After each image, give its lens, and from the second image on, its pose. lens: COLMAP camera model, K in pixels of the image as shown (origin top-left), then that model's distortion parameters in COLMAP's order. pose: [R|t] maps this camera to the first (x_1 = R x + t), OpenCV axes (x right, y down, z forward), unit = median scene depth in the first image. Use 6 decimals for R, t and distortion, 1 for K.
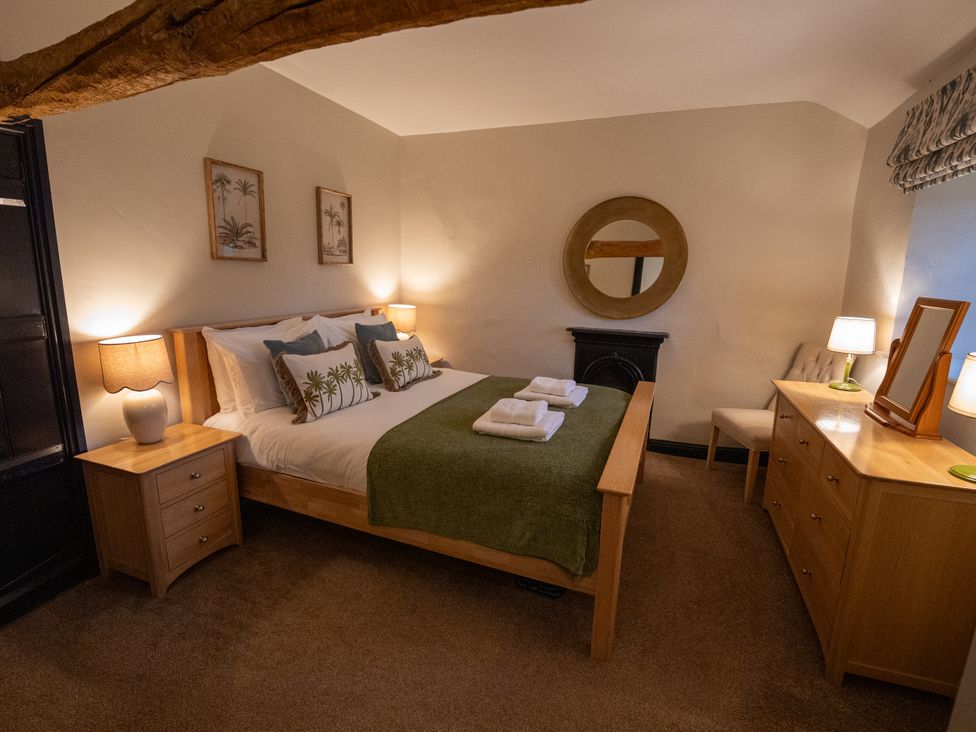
lens RADIAL K [[472.0, 0, 488.0], [0, 472.0, 366.0], [0, 0, 1]] dist [0.003113, 0.000368]
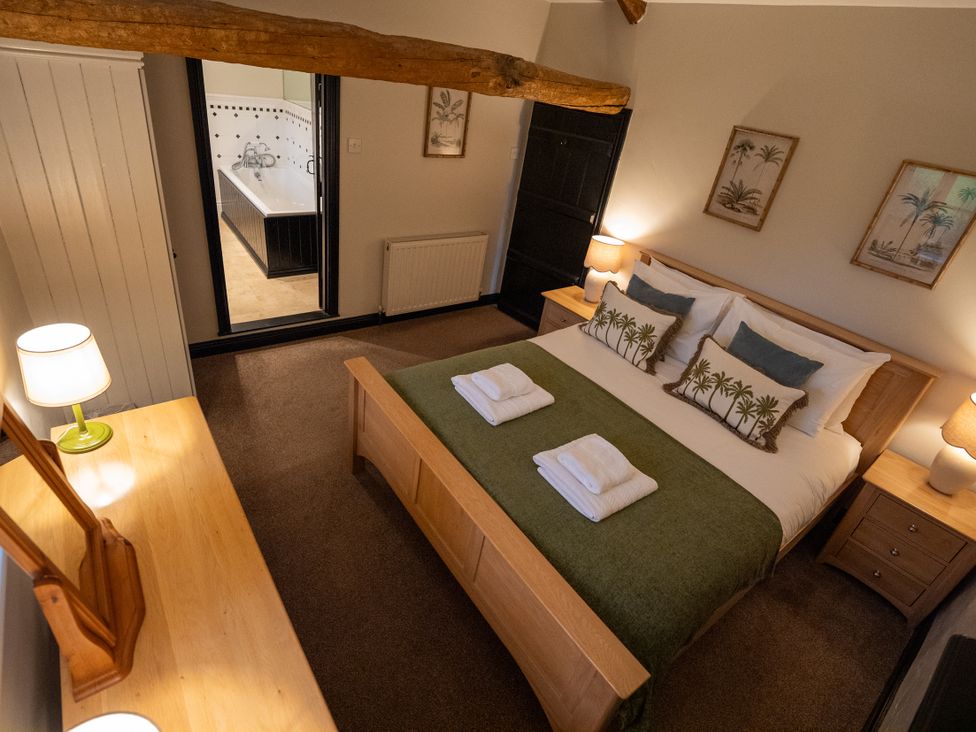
lens RADIAL K [[523.7, 0, 488.0], [0, 523.7, 366.0], [0, 0, 1]] dist [-0.000621, 0.000113]
pose [[-0.512418, 0.353809, -0.782462, 0.803880], [-0.320176, 0.766761, 0.556385, -0.459563], [0.796816, 0.535627, -0.279621, 1.076683]]
